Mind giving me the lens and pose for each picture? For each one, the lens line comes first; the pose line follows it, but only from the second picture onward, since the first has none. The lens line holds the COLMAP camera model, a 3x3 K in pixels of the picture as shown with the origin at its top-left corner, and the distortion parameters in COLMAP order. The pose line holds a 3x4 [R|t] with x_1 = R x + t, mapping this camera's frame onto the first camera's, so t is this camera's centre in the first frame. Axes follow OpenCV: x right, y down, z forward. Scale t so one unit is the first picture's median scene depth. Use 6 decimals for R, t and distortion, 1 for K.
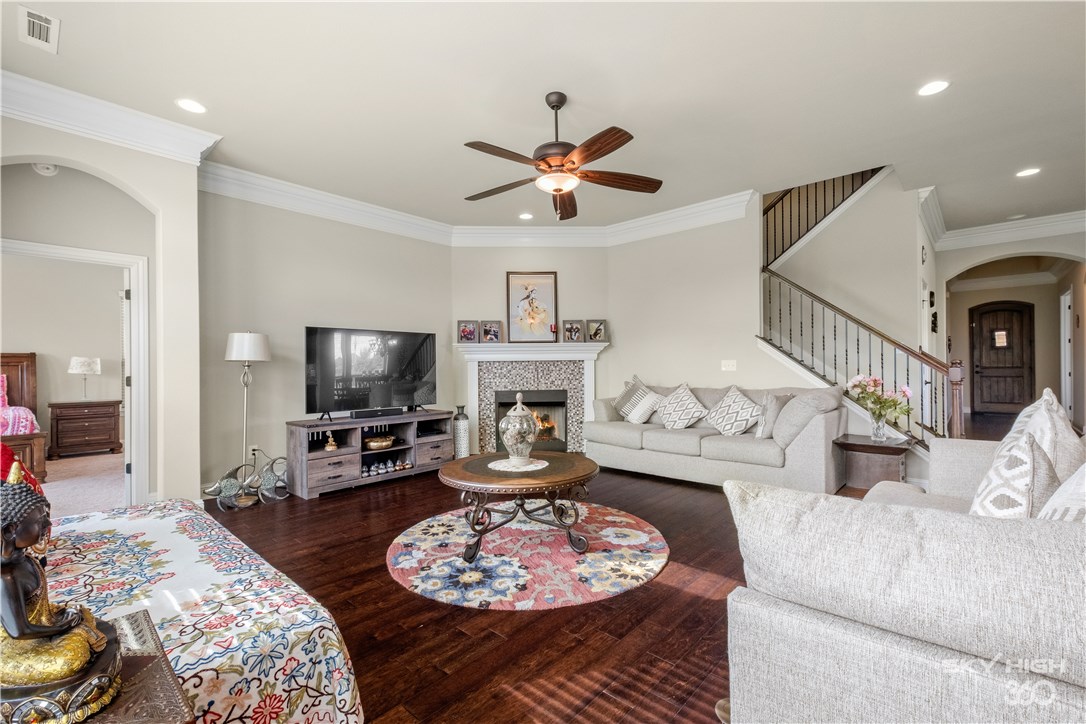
lens RADIAL K [[469.0, 0, 548.0], [0, 469.0, 364.7], [0, 0, 1]] dist [0.012897, -0.002199]
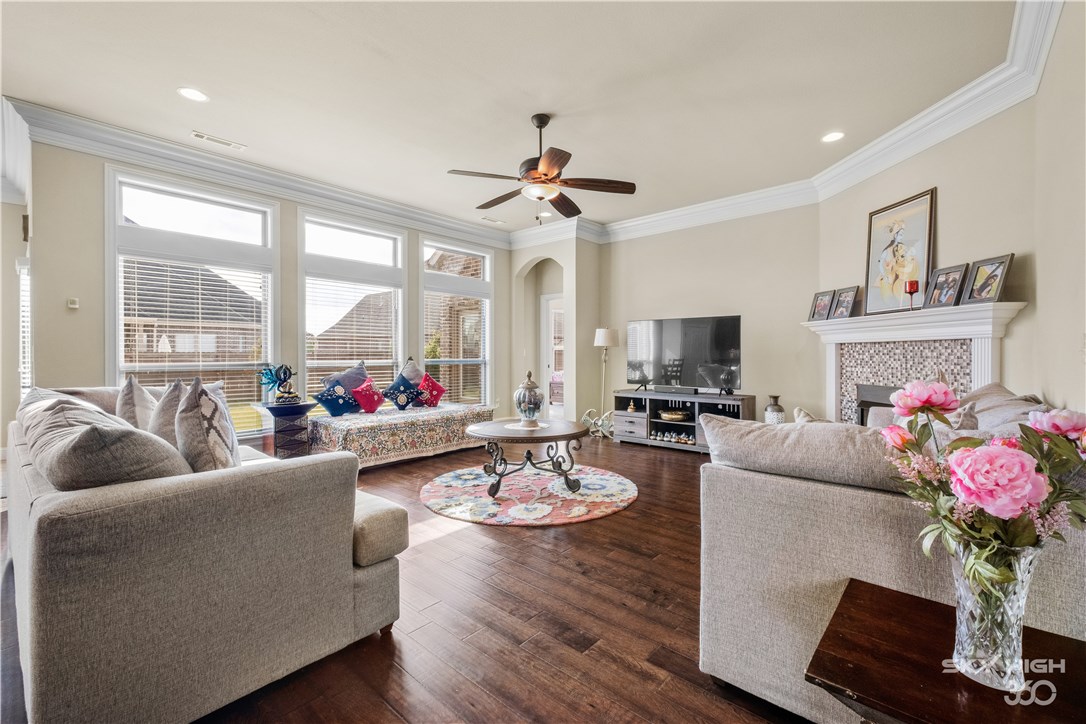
lens RADIAL K [[469.0, 0, 543.2], [0, 469.0, 354.6], [0, 0, 1]] dist [0.012897, -0.002199]
pose [[0.007610, 0.012173, -0.999897, 0.839007], [0.002441, 0.999923, 0.012192, 0.000839], [0.999968, -0.002534, 0.007579, 0.708036]]
